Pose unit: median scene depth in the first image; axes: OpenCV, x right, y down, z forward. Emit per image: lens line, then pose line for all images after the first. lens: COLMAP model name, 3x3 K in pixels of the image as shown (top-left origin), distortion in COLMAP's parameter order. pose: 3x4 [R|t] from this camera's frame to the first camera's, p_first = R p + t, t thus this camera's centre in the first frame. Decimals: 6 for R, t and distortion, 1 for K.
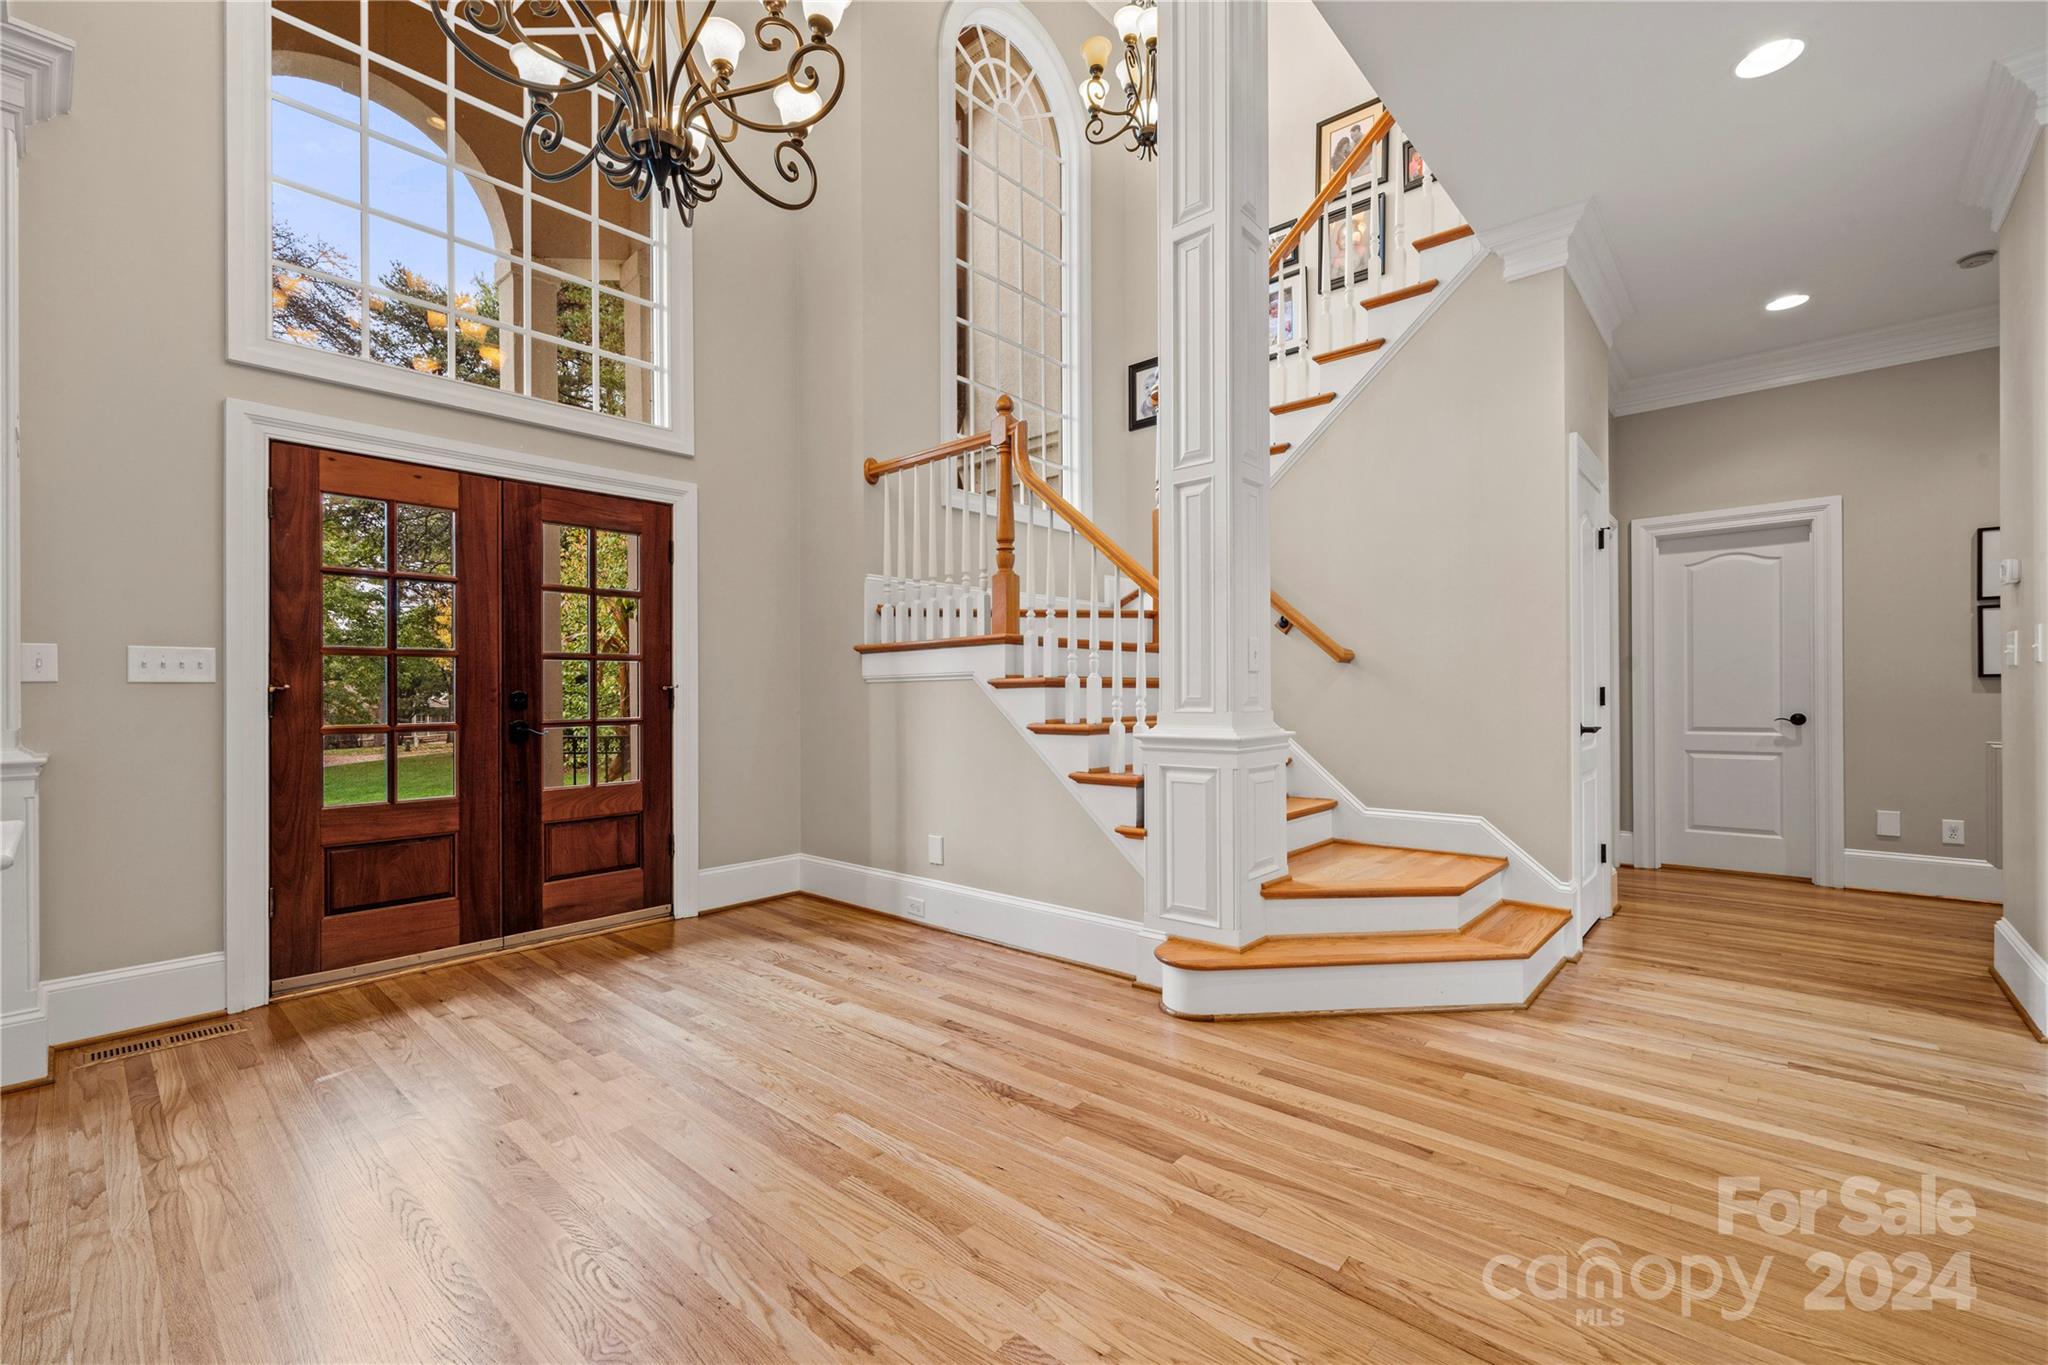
lens RADIAL K [[858.2, 0, 1031.7], [0, 858.2, 693.7], [0, 0, 1]] dist [0.000681, 0.000961]
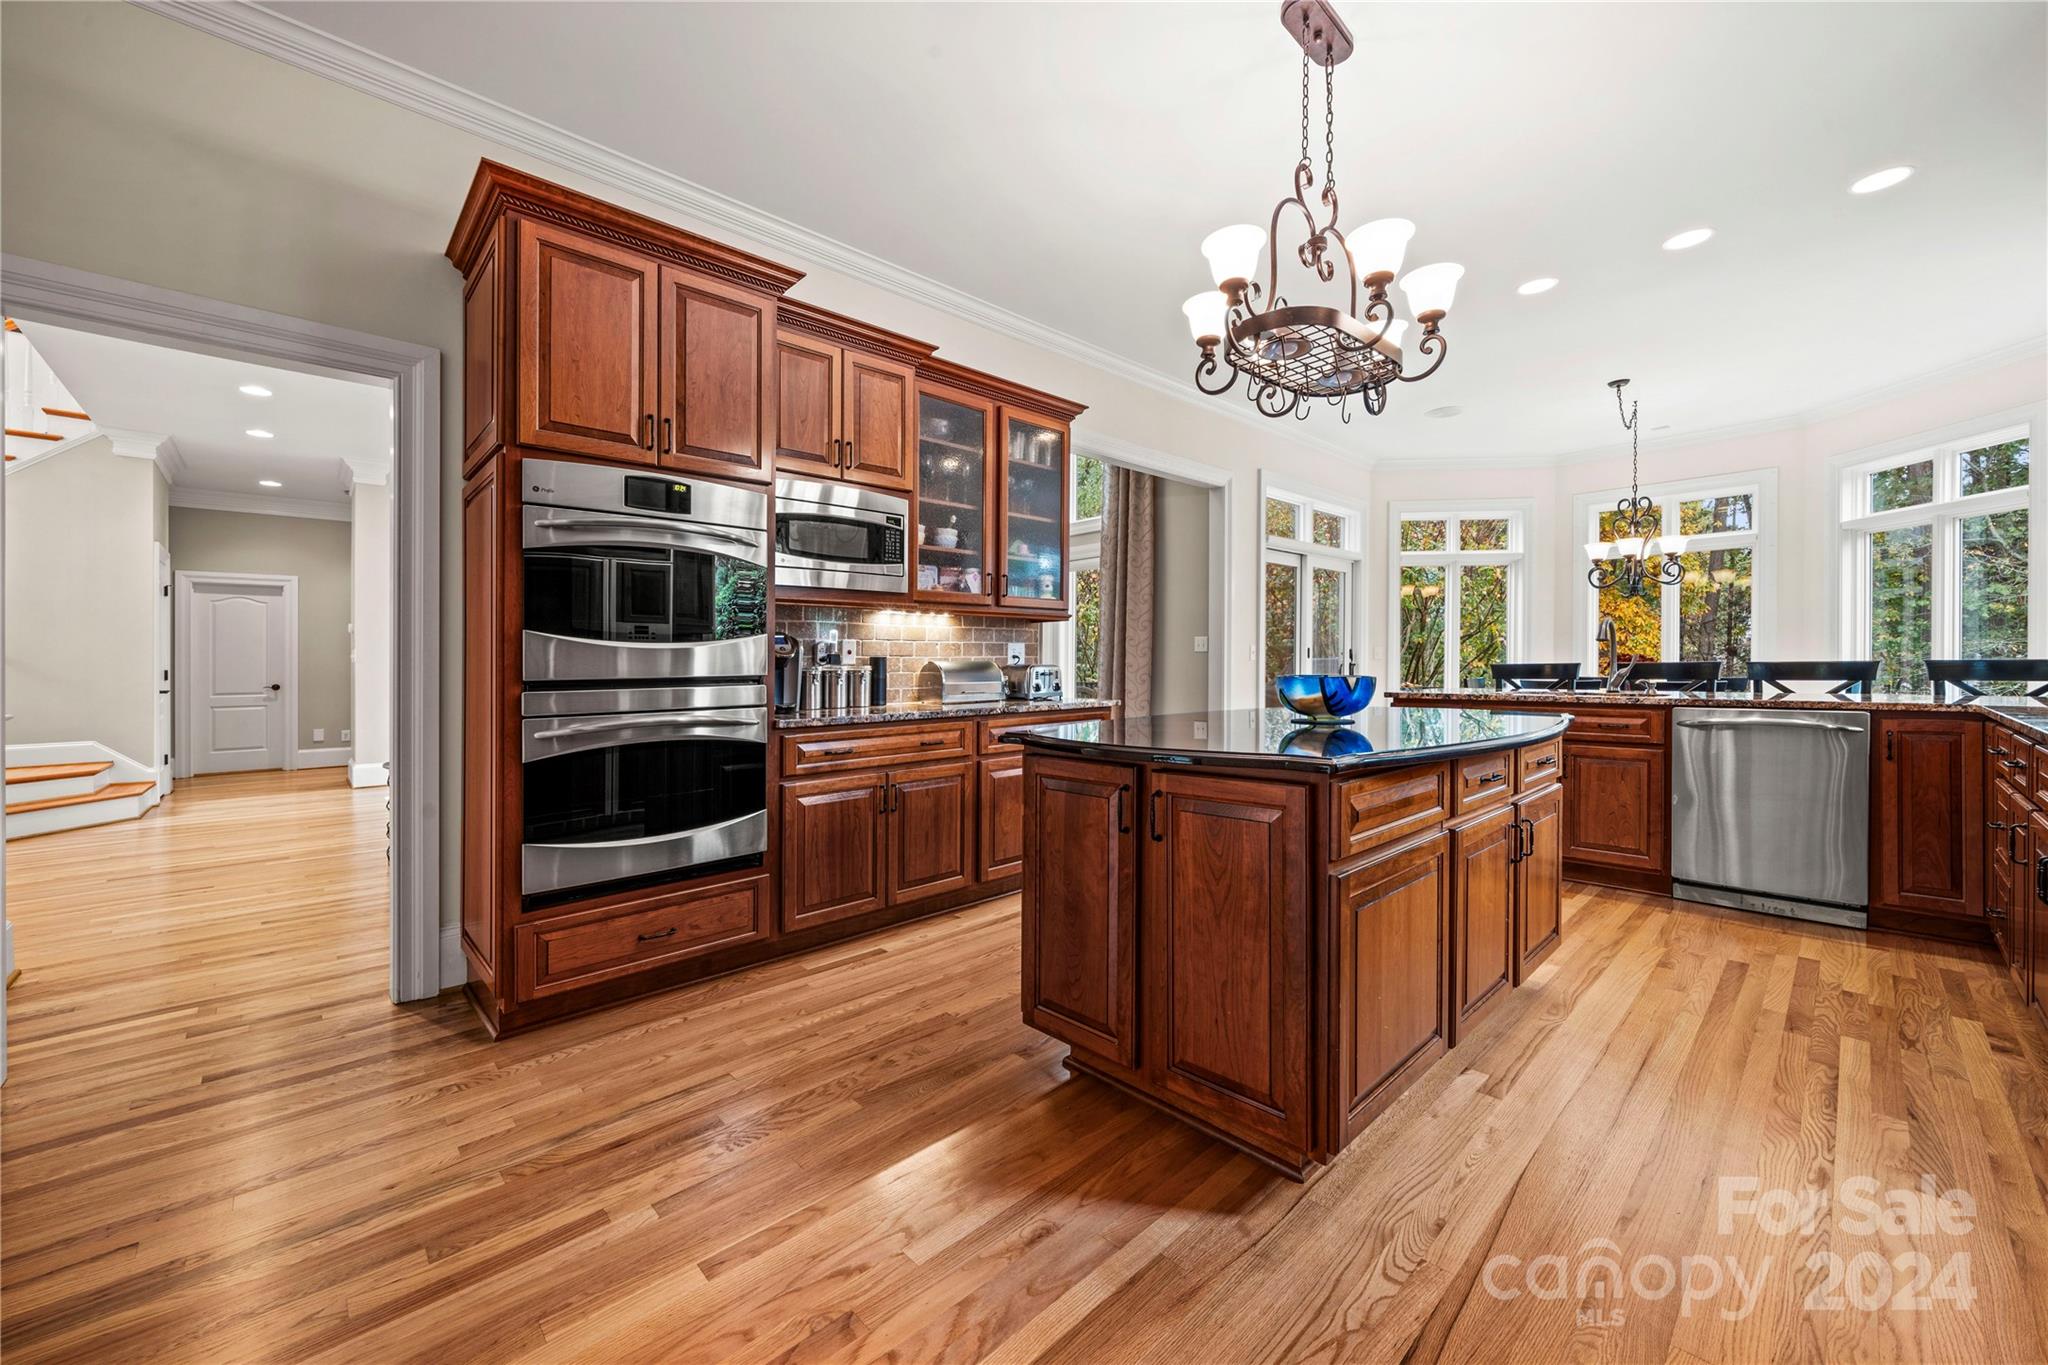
lens RADIAL K [[767.0, 0, 990.2], [0, 767.0, 659.7], [0, 0, 1]] dist [-0.000942, -0.000329]
pose [[0.102909, 0.015278, 0.994573, -0.861664], [0.009918, 0.999817, -0.016385, 0.015886], [-0.994641, 0.011551, 0.102739, -1.017140]]
